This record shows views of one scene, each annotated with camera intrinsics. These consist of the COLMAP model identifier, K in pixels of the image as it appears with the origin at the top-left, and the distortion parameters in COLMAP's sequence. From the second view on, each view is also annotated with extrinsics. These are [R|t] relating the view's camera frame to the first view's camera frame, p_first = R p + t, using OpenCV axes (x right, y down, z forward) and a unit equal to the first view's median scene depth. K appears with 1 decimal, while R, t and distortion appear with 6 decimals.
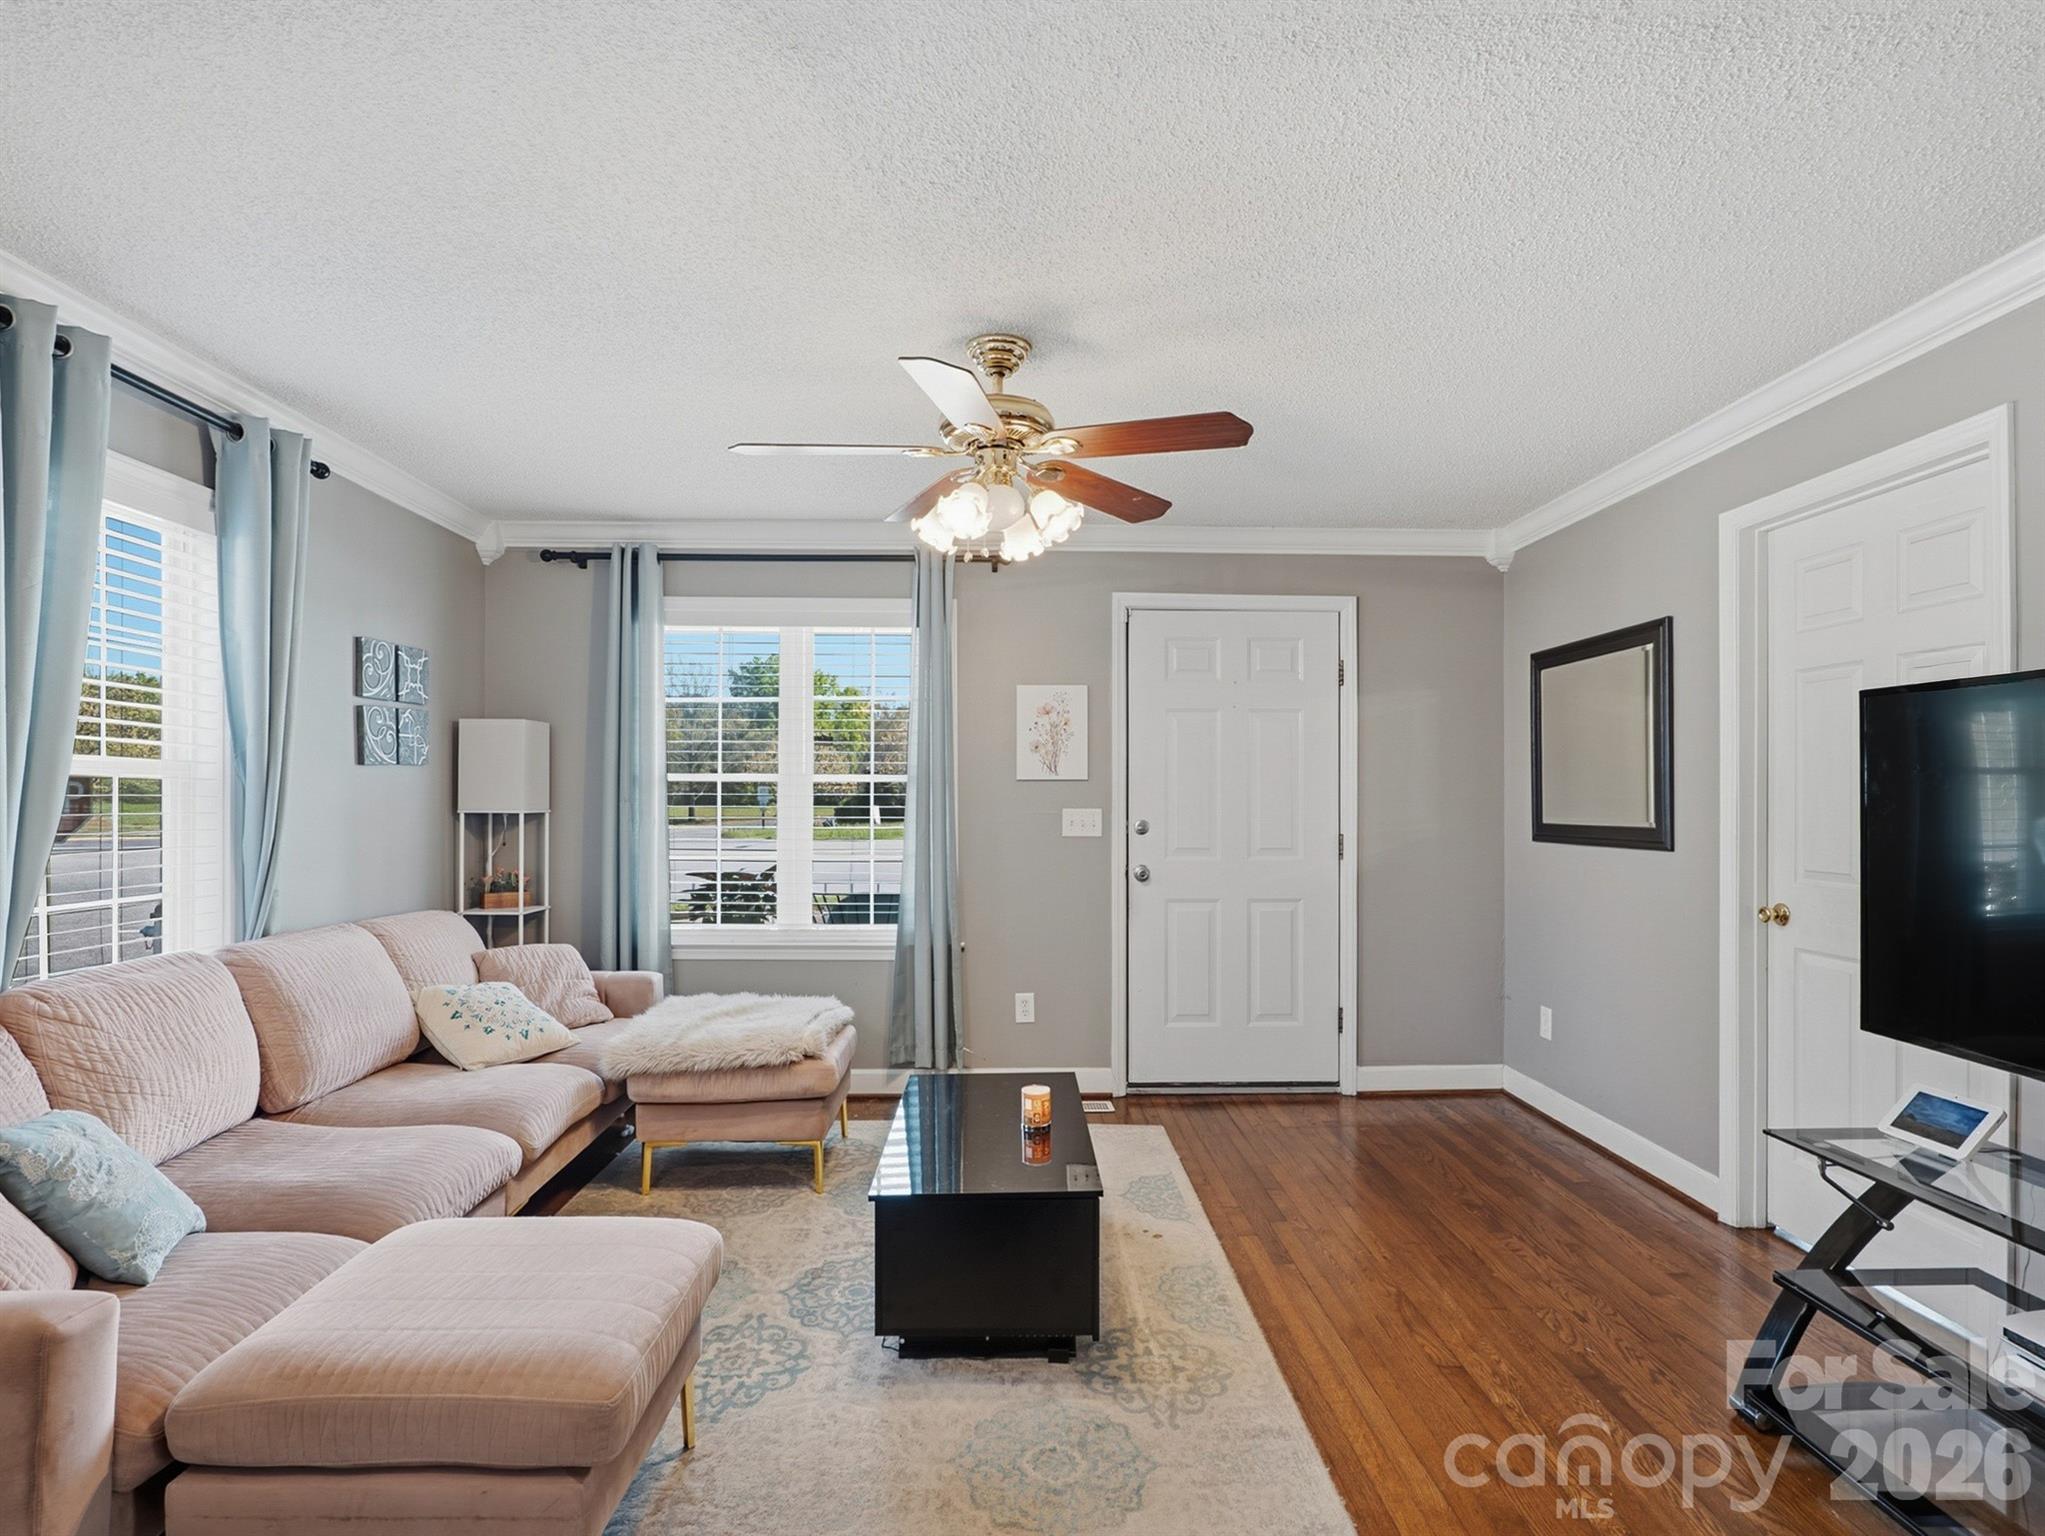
lens RADIAL K [[1086.0, 0, 1027.1], [0, 1086.0, 789.0], [0, 0, 1]] dist [-0.022220, 0.009154]
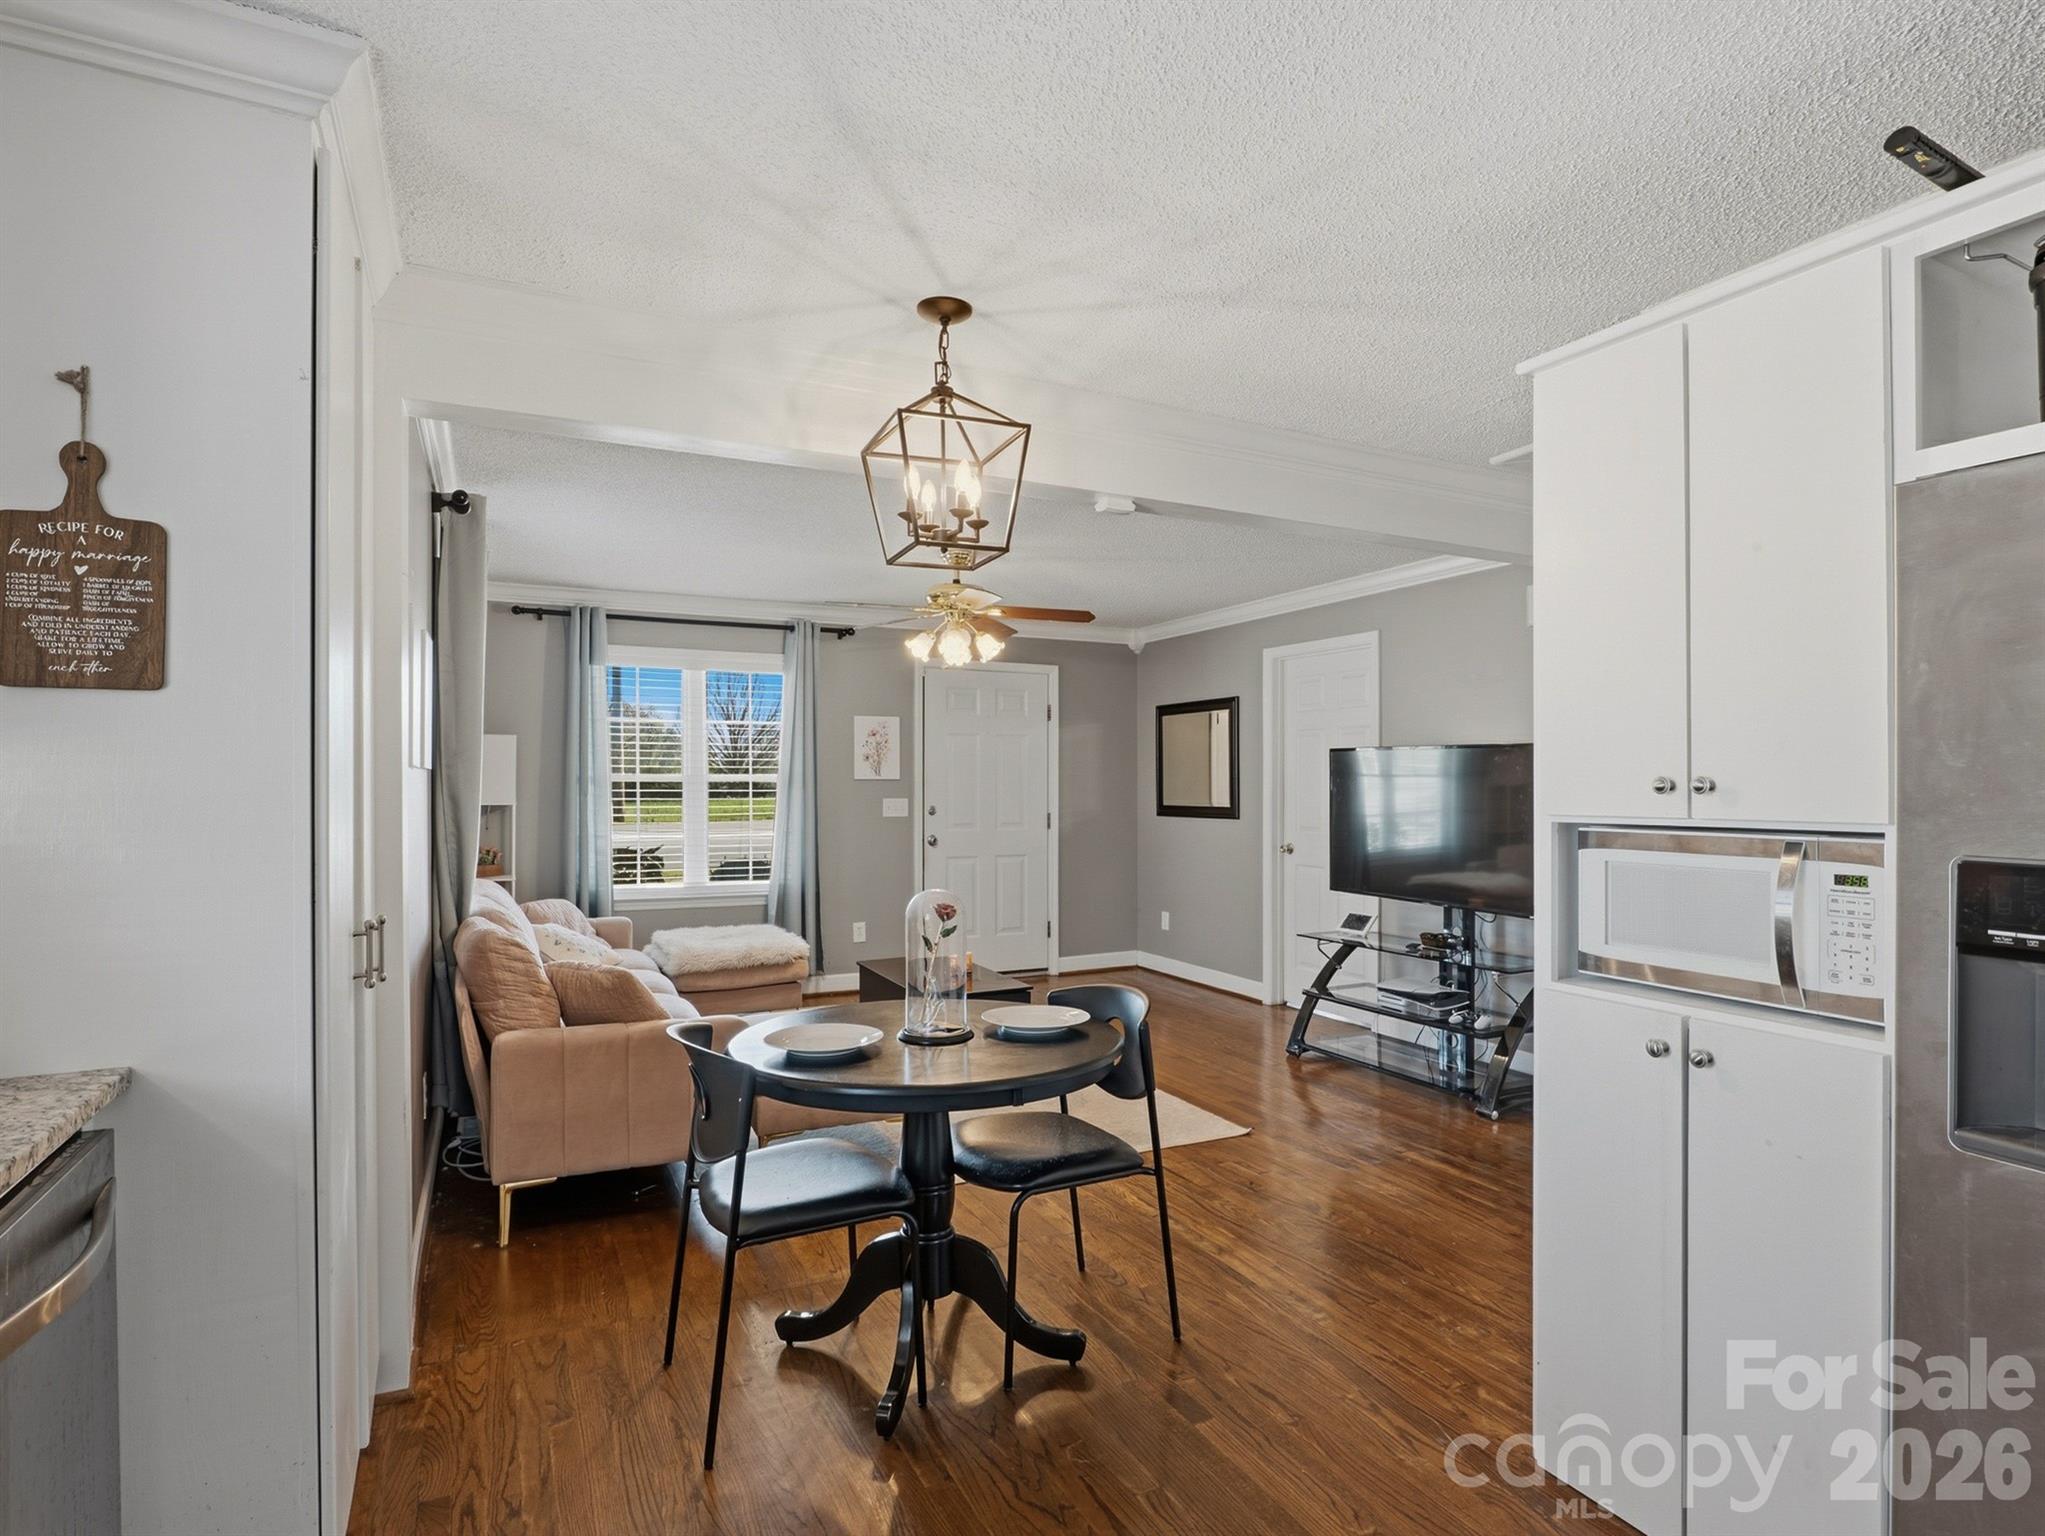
lens RADIAL K [[1068.3, 0, 1028.6], [0, 1068.3, 770.7], [0, 0, 1]] dist [-0.019422, 0.000412]
pose [[0.907690, 0.004207, 0.419620, -0.438607], [-0.002757, 0.999988, -0.004063, -0.016033], [-0.419632, 0.002531, 0.907691, -0.461347]]
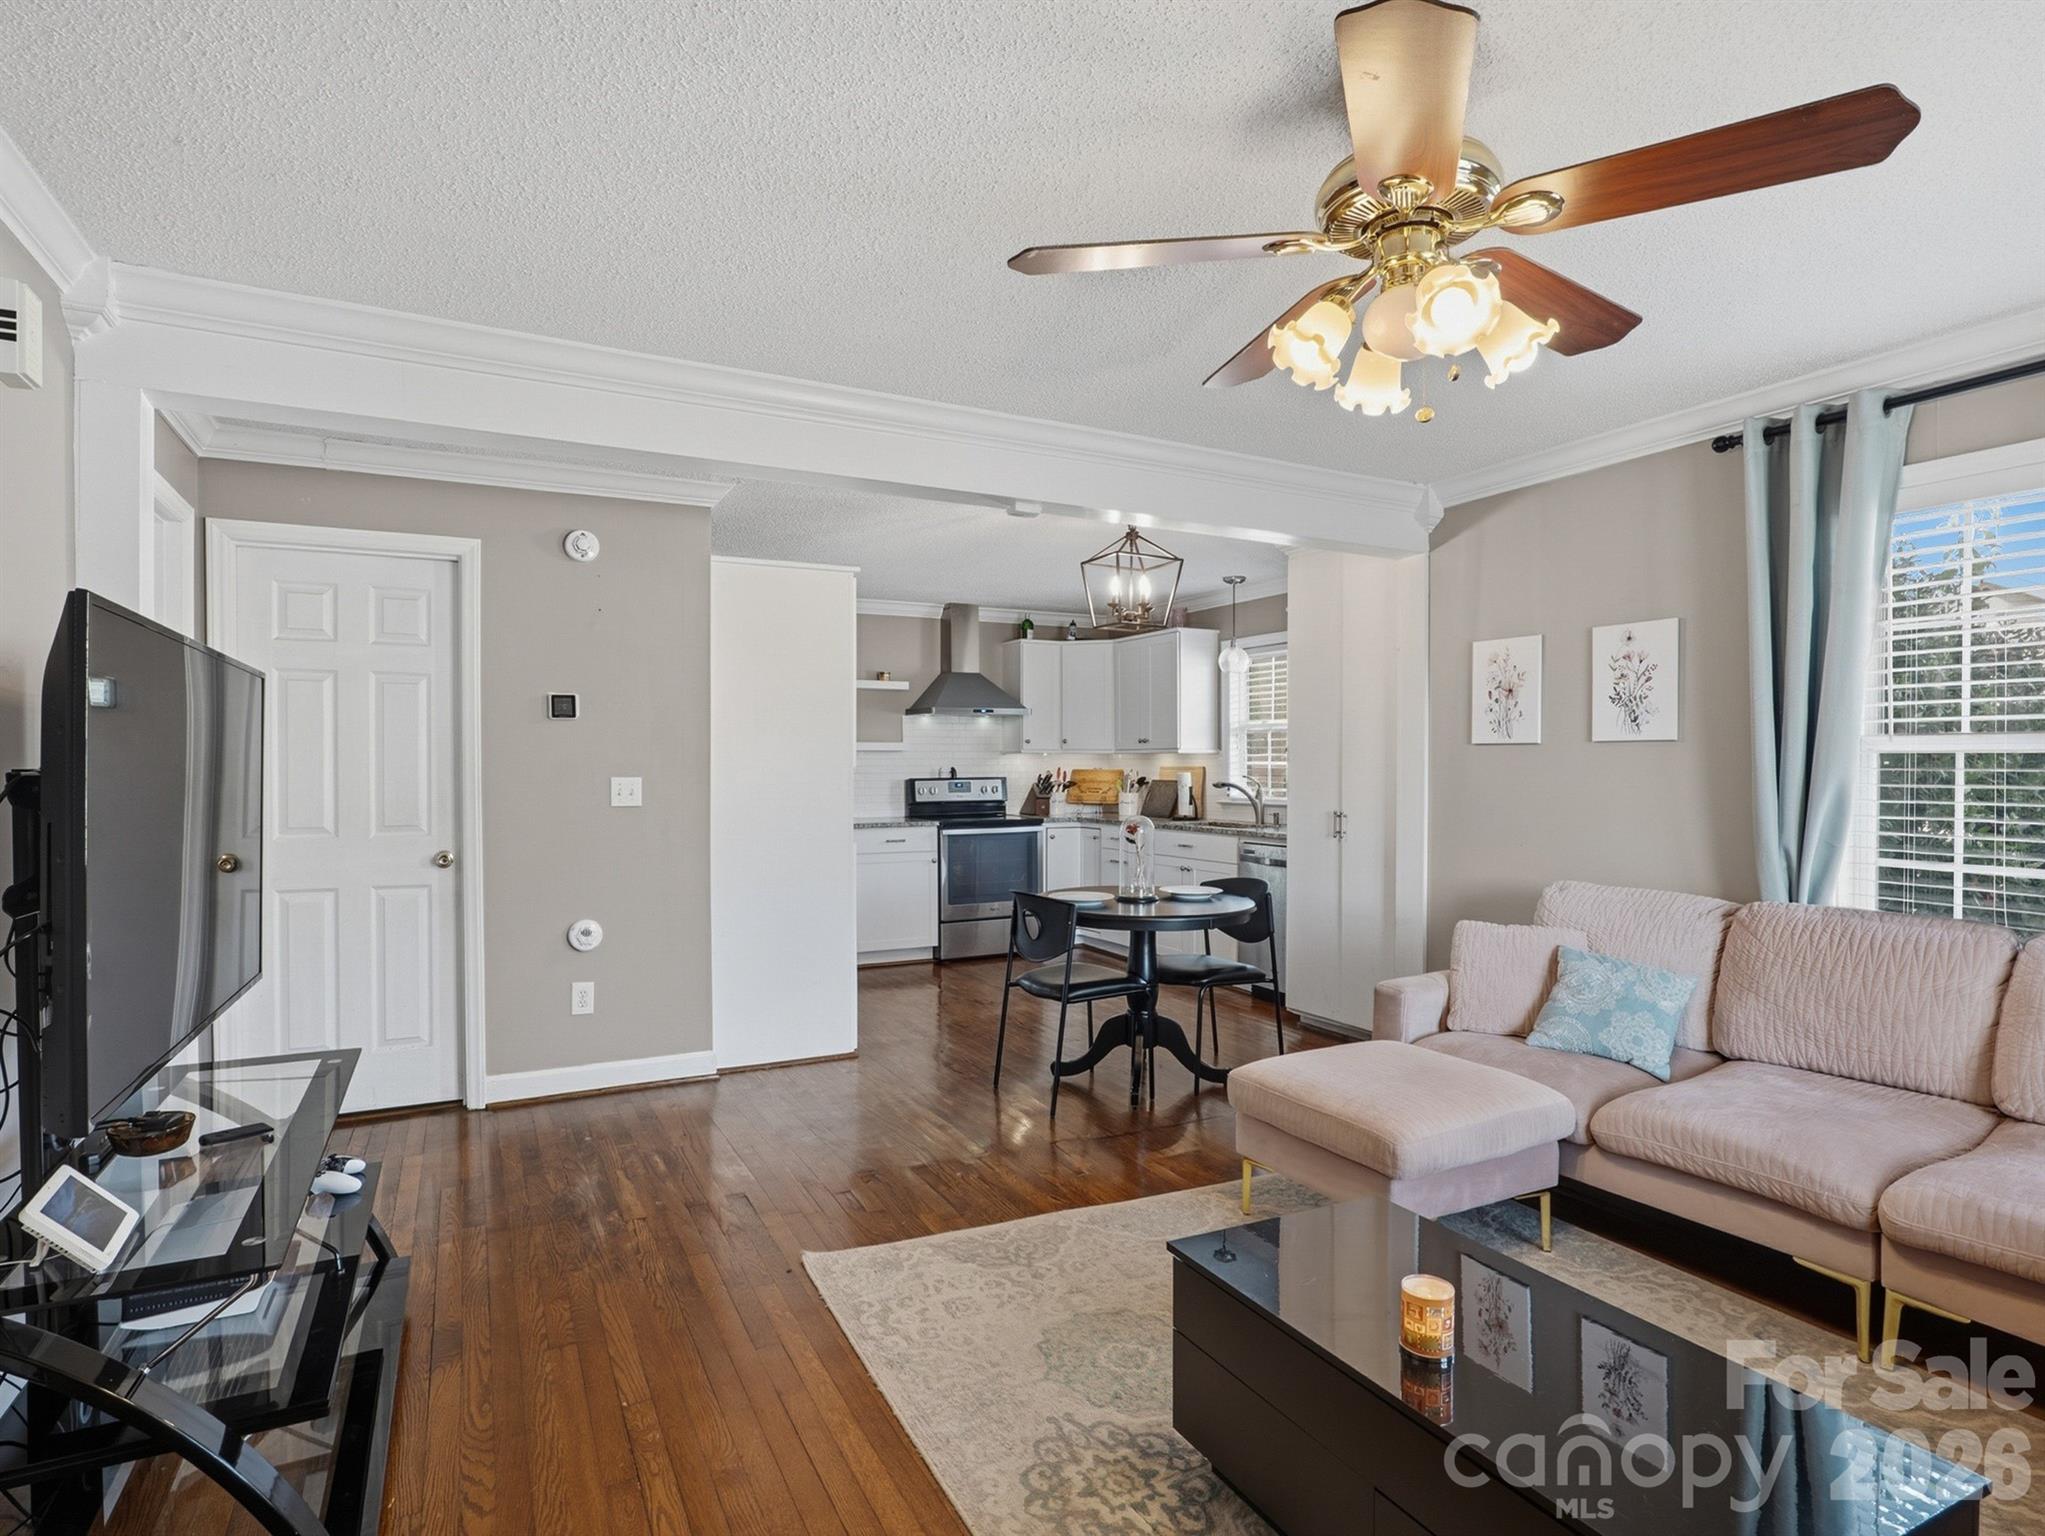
lens RADIAL K [[1079.1, 0, 1028.4], [0, 1079.1, 774.1], [0, 0, 1]] dist [-0.016224, 0.002875]
pose [[-0.897815, 0.003365, -0.440361, 0.292411], [0.002115, 0.999992, 0.003330, 0.003316], [0.440368, 0.002058, -0.897815, 0.937244]]
